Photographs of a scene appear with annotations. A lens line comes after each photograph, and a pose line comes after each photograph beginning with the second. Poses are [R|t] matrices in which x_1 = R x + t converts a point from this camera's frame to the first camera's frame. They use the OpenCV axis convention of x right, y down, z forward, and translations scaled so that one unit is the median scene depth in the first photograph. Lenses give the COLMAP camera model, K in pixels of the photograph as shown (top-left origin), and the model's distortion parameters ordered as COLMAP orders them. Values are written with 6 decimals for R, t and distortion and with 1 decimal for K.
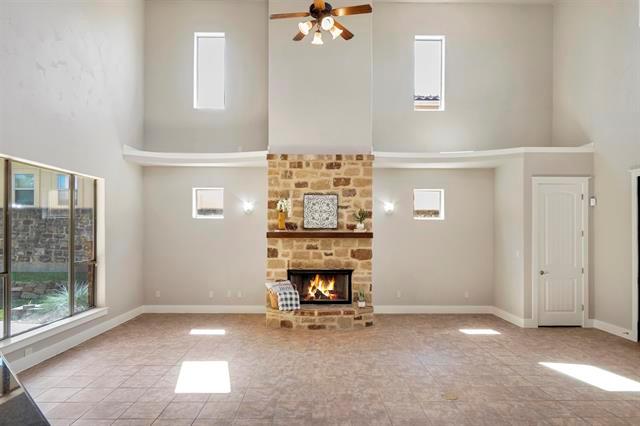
lens RADIAL K [[404.6, 0, 318.8], [0, 404.6, 223.1], [0, 0, 1]] dist [-0.001431, -0.000044]
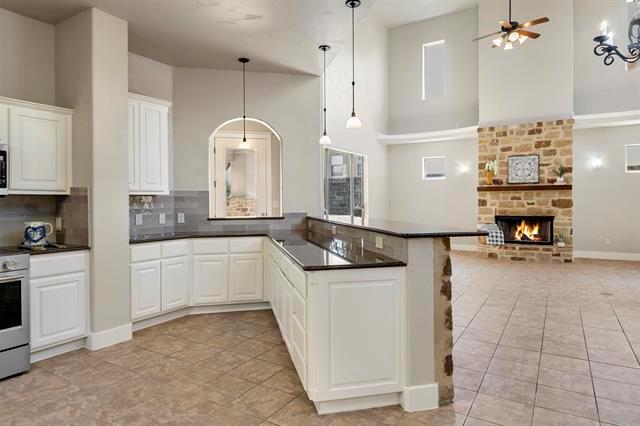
lens RADIAL K [[384.5, 0, 320.0], [0, 384.5, 213.0], [0, 0, 1]] dist [0.001634, 0.000043]
pose [[0.846997, 0.006872, -0.531553, 0.106229], [0.022227, 0.998584, 0.048328, 0.034933], [0.531132, -0.052749, 0.845645, -0.354038]]
